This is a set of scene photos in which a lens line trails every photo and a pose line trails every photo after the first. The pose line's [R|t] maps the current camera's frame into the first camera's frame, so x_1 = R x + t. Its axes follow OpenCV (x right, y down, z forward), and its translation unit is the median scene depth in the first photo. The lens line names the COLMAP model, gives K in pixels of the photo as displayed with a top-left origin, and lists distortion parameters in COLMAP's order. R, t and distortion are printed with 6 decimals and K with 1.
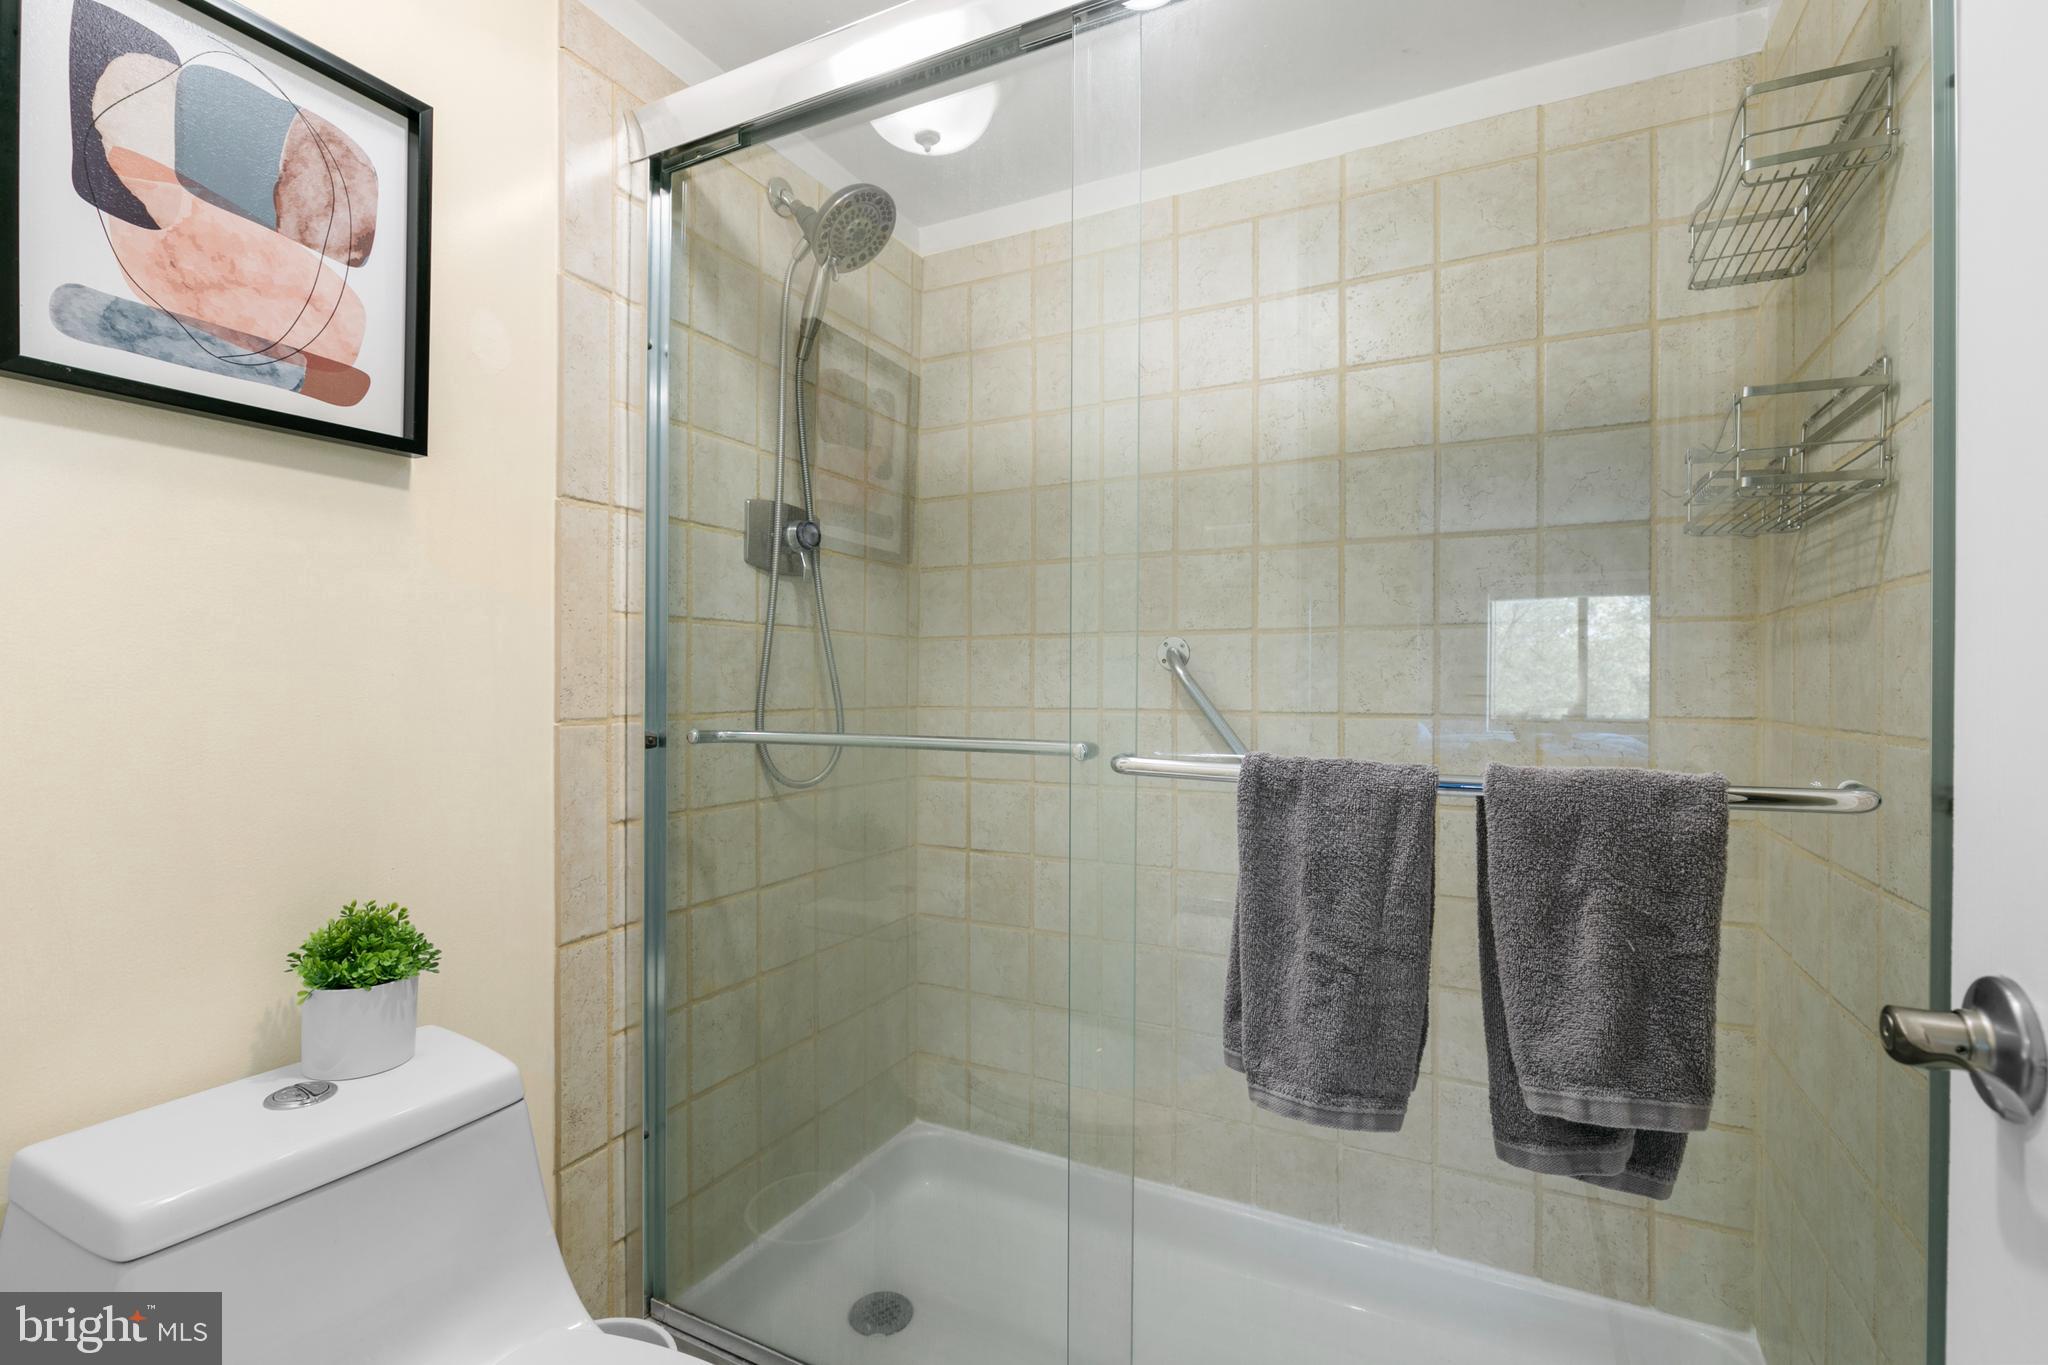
lens RADIAL K [[929.0, 0, 1025.0], [0, 929.0, 682.4], [0, 0, 1]] dist [0.007882, -0.001118]
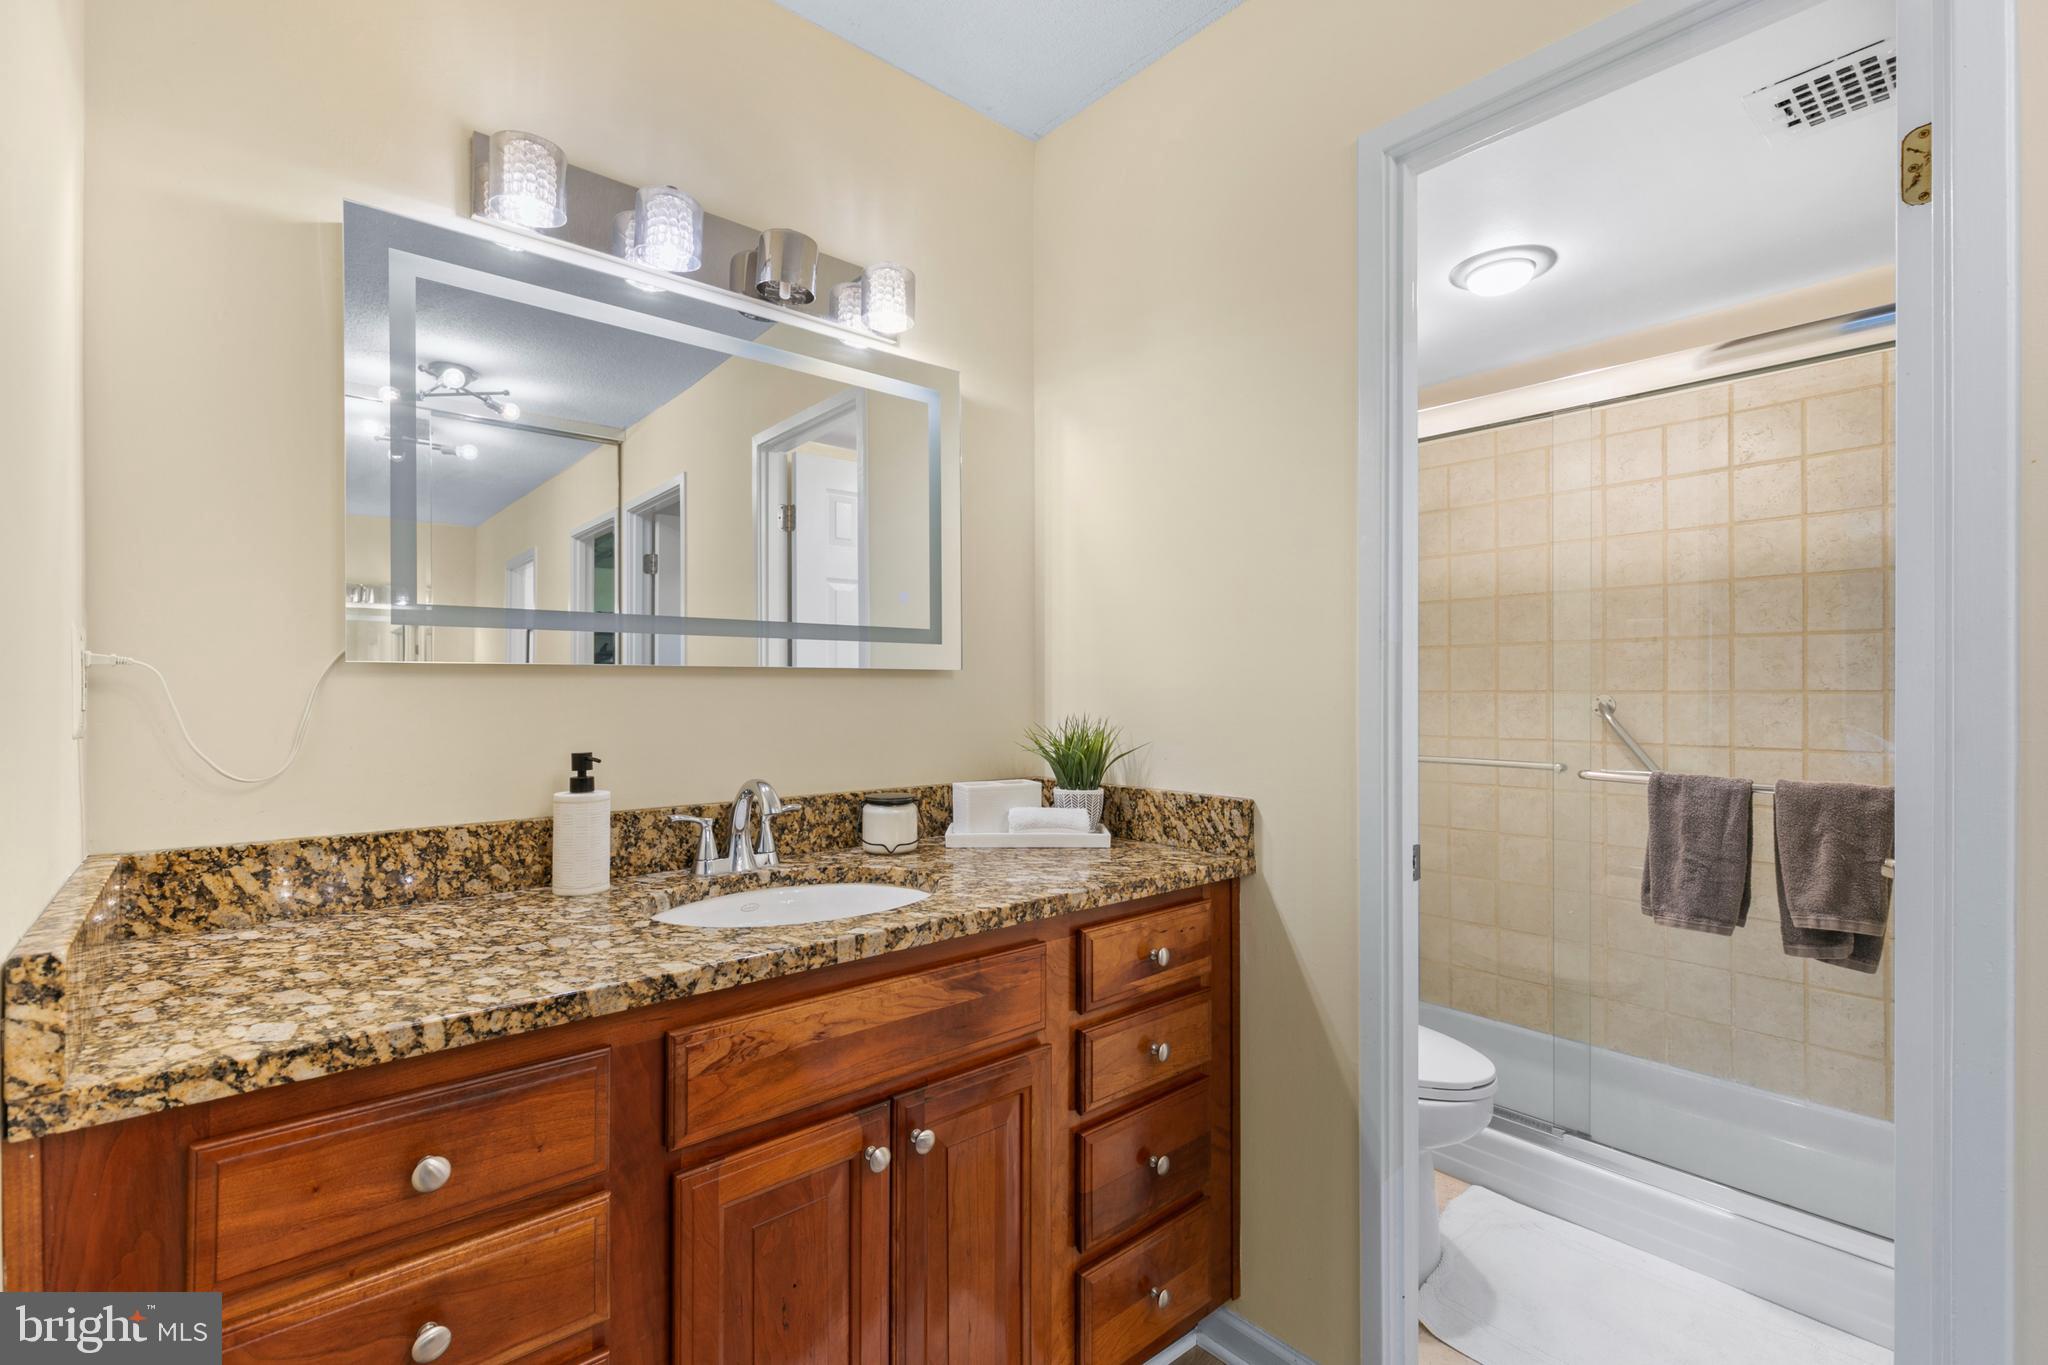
lens RADIAL K [[929.0, 0, 1016.8], [0, 929.0, 688.7], [0, 0, 1]] dist [0.007882, -0.001118]
pose [[0.927024, -0.005833, -0.374956, -0.182904], [0.005952, 0.999982, -0.000841, -0.070712], [0.374954, -0.001452, 0.927042, -0.898110]]
